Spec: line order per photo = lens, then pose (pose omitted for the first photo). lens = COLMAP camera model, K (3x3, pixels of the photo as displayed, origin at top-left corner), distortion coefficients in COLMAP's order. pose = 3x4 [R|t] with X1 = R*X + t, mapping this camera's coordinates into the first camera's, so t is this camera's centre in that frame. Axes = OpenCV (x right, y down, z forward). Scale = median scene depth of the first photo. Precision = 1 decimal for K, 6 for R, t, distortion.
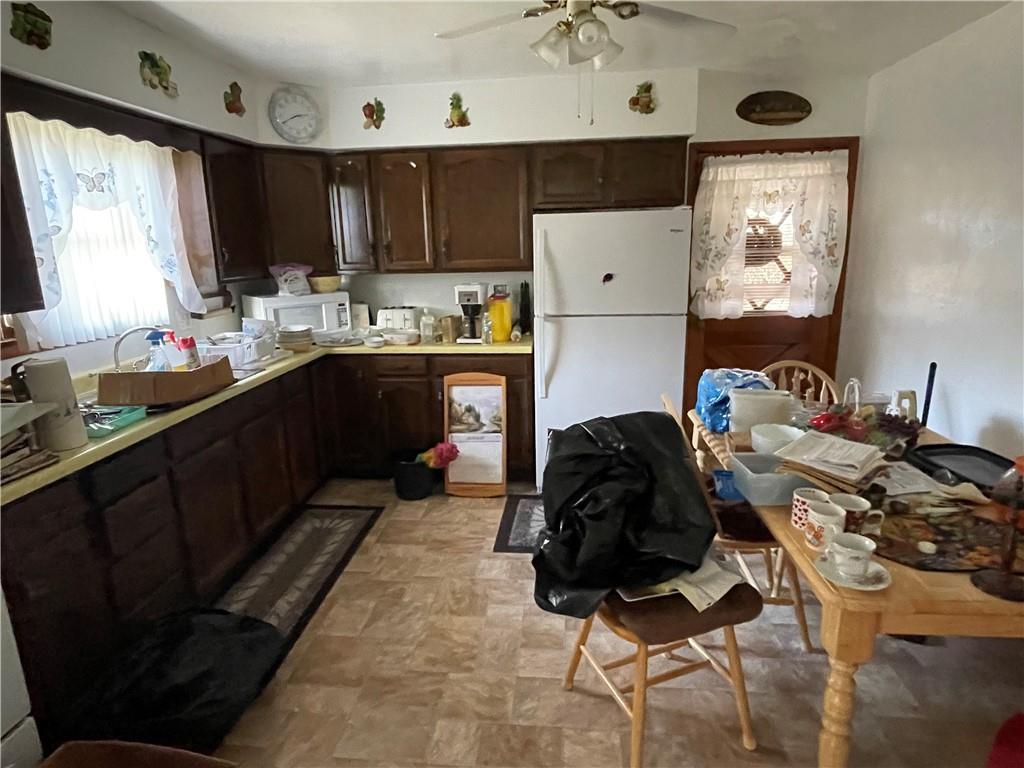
lens RADIAL K [[583.5, 0, 510.0], [0, 583.5, 377.5], [0, 0, 1]] dist [0.001209, -0.000121]
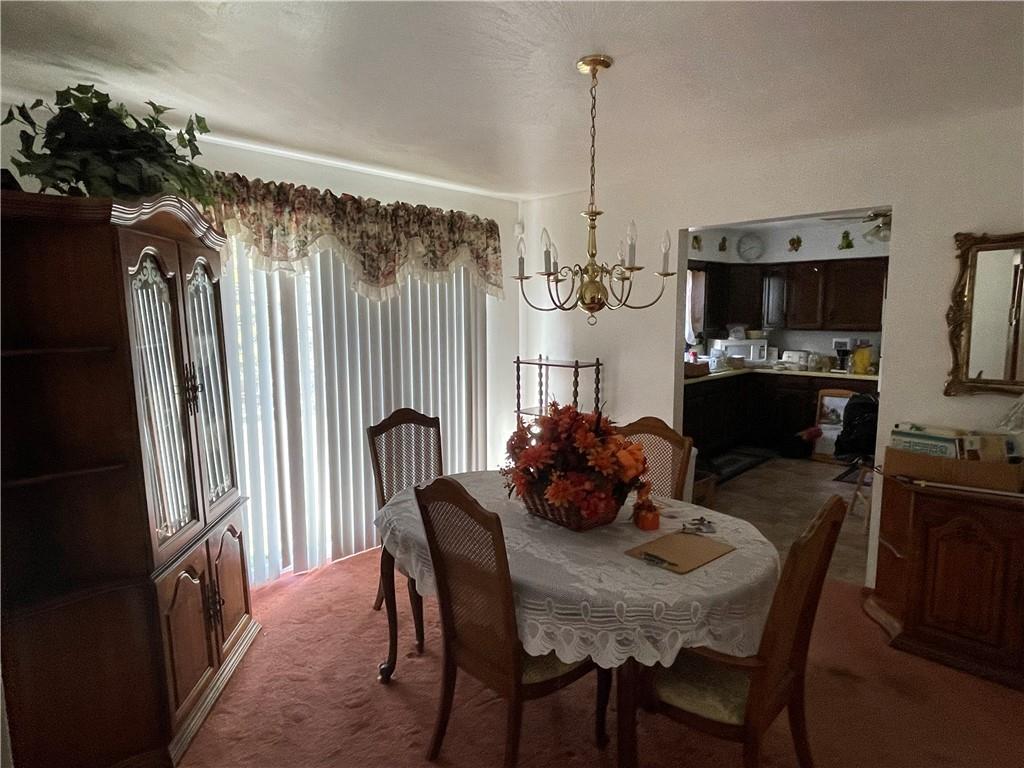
lens RADIAL K [[583.5, 0, 516.8], [0, 583.5, 382.9], [0, 0, 1]] dist [0.001209, -0.000121]
pose [[0.785663, 0.092187, -0.611747, 0.235283], [-0.151560, 0.987384, -0.045853, 0.190624], [0.599802, 0.128741, 0.789723, -0.890810]]
